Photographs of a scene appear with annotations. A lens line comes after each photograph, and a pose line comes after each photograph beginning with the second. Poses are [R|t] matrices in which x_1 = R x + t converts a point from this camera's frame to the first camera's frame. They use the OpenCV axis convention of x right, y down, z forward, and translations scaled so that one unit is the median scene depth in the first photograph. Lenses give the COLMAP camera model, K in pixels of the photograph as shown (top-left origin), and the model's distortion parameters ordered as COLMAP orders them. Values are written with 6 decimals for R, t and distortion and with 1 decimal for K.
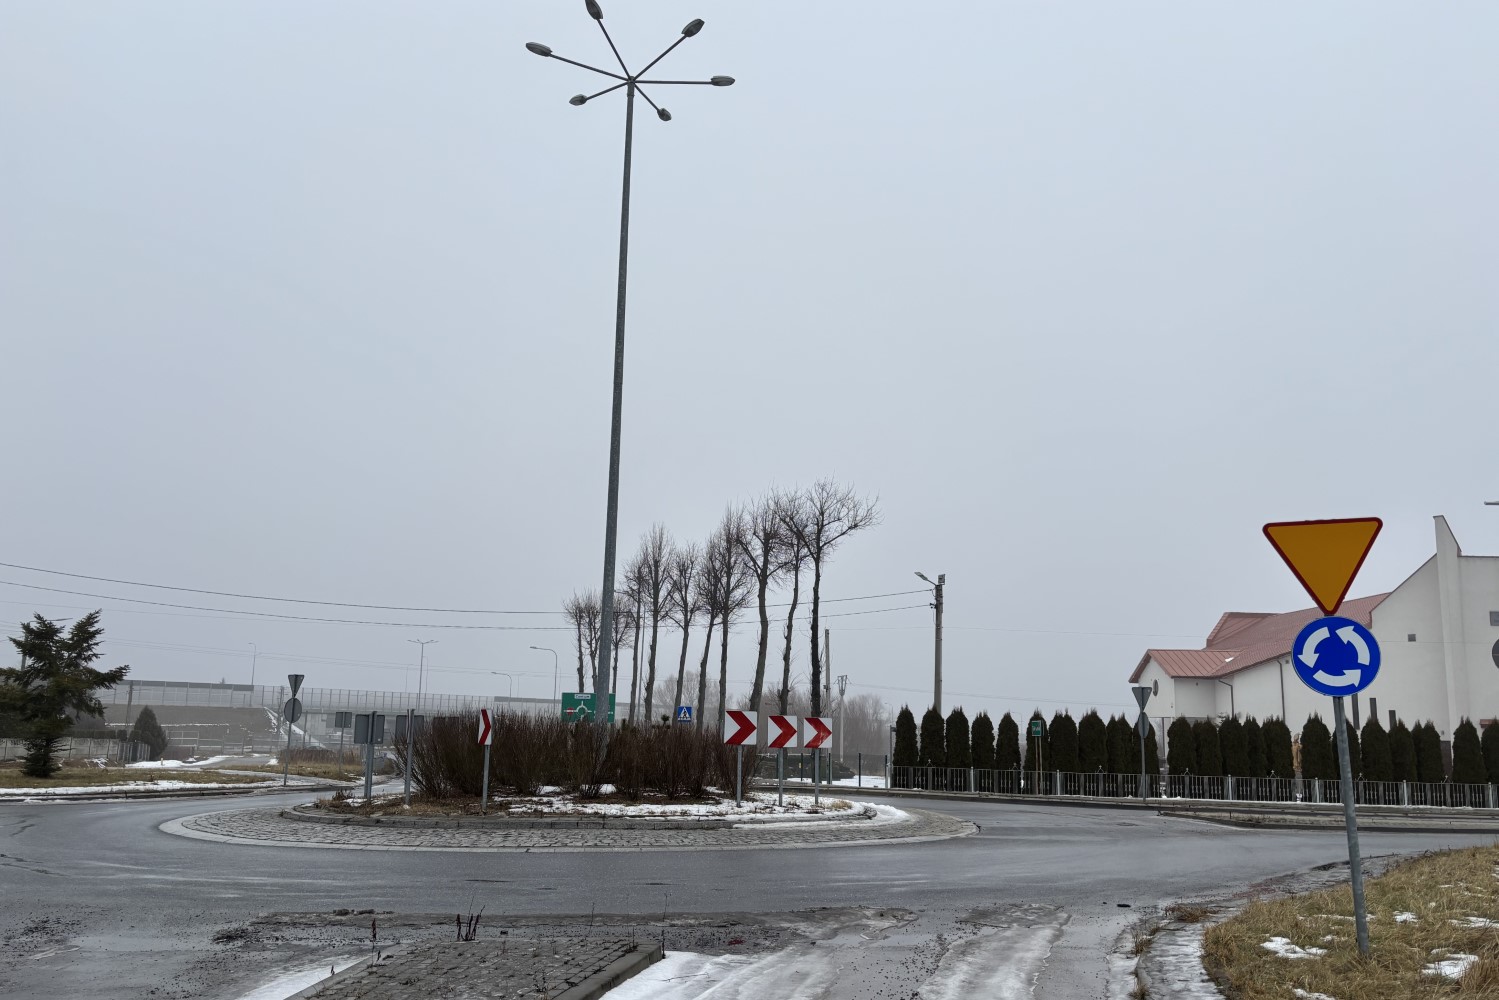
lens RADIAL K [[1117.4, 0, 743.7], [0, 1117.4, 504.9], [0, 0, 1]] dist [0.052111, -0.067872]
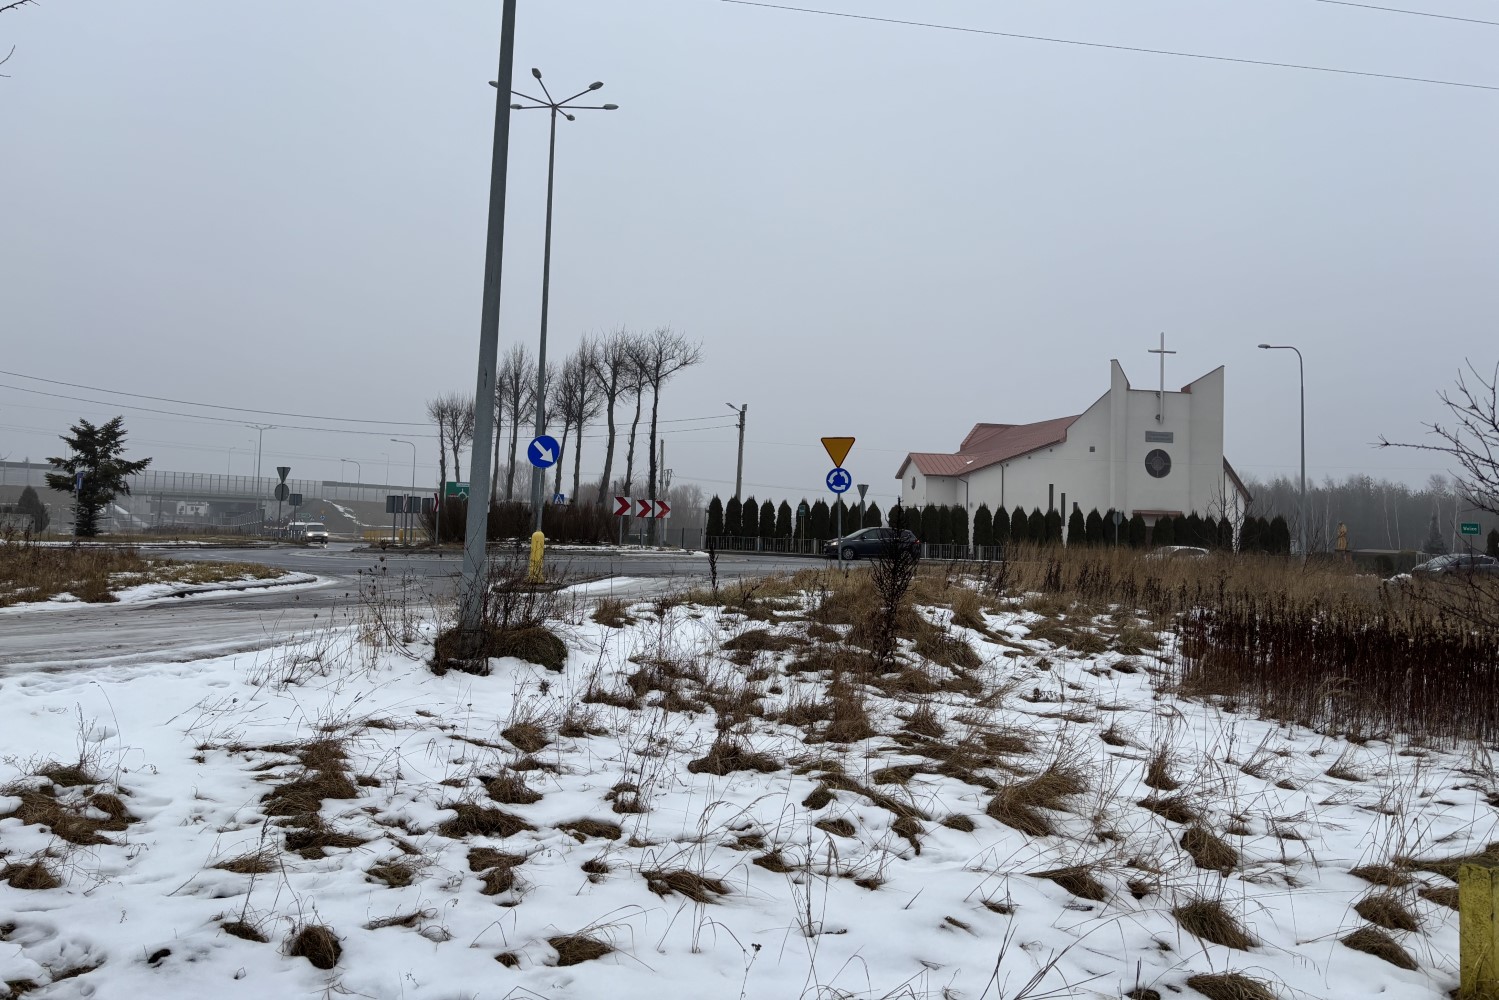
lens RADIAL K [[1117.4, 0, 743.7], [0, 1117.4, 504.9], [0, 0, 1]] dist [0.052111, -0.067872]
pose [[0.987391, 0.010930, 0.157920, -0.038145], [-0.040062, 0.982390, 0.182494, -0.057933], [-0.153145, -0.186520, 0.970442, -0.323969]]
